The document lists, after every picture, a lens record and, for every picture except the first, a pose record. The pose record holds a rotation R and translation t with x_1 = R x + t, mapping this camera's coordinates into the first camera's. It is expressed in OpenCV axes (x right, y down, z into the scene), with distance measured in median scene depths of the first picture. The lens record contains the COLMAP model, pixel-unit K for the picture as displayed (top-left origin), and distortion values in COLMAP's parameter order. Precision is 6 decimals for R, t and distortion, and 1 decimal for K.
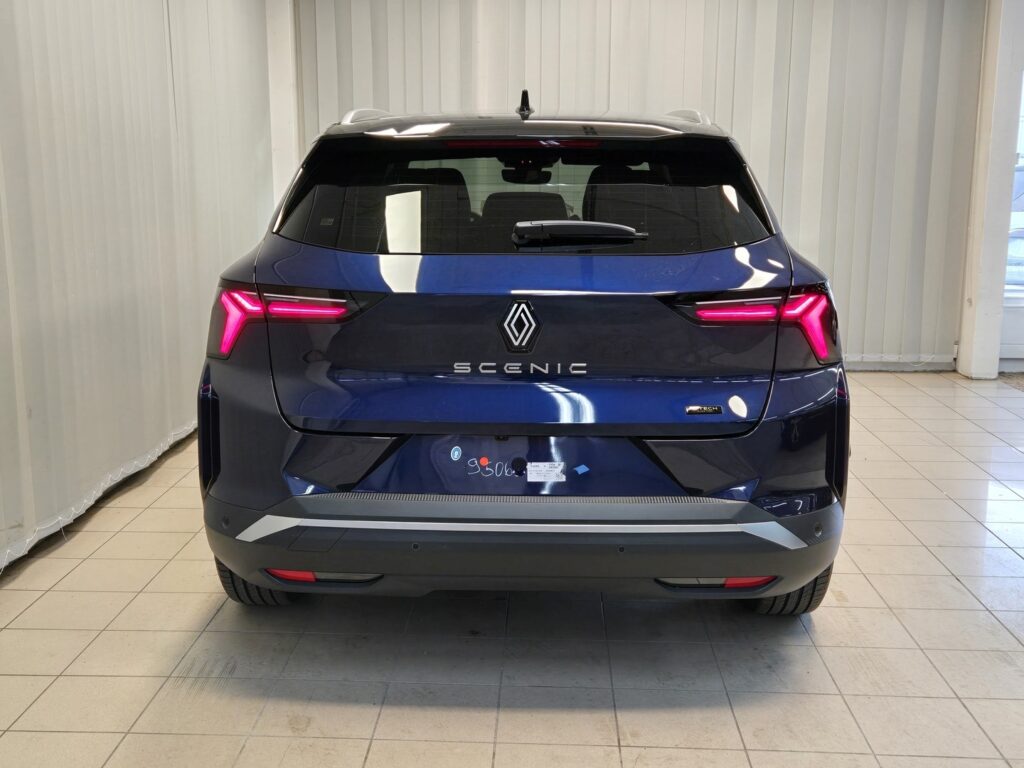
lens RADIAL K [[1128.6, 0, 512.0], [0, 1128.6, 384.0], [0, 0, 1]] dist [0.026172, 0.008018]
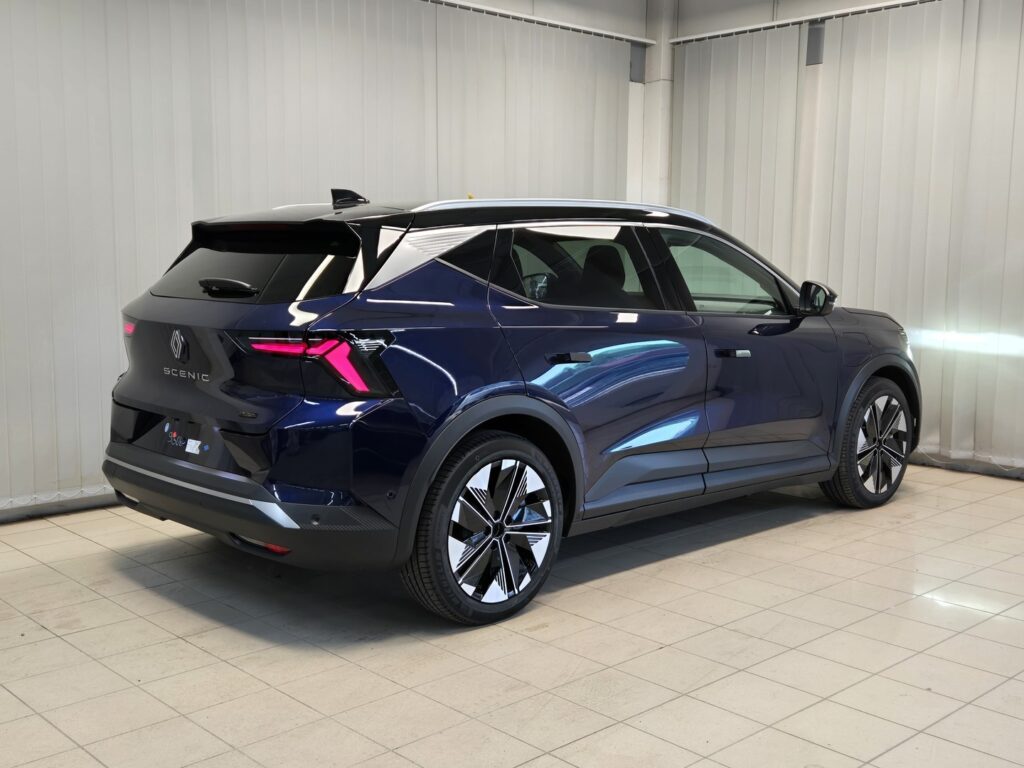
lens RADIAL K [[1128.6, 0, 512.0], [0, 1128.6, 384.0], [0, 0, 1]] dist [0.026172, 0.008018]
pose [[0.714810, 0.085848, -0.694029, 1.329316], [-0.138136, 0.990216, -0.019787, -0.030648], [0.685540, 0.110014, 0.719675, 0.204611]]
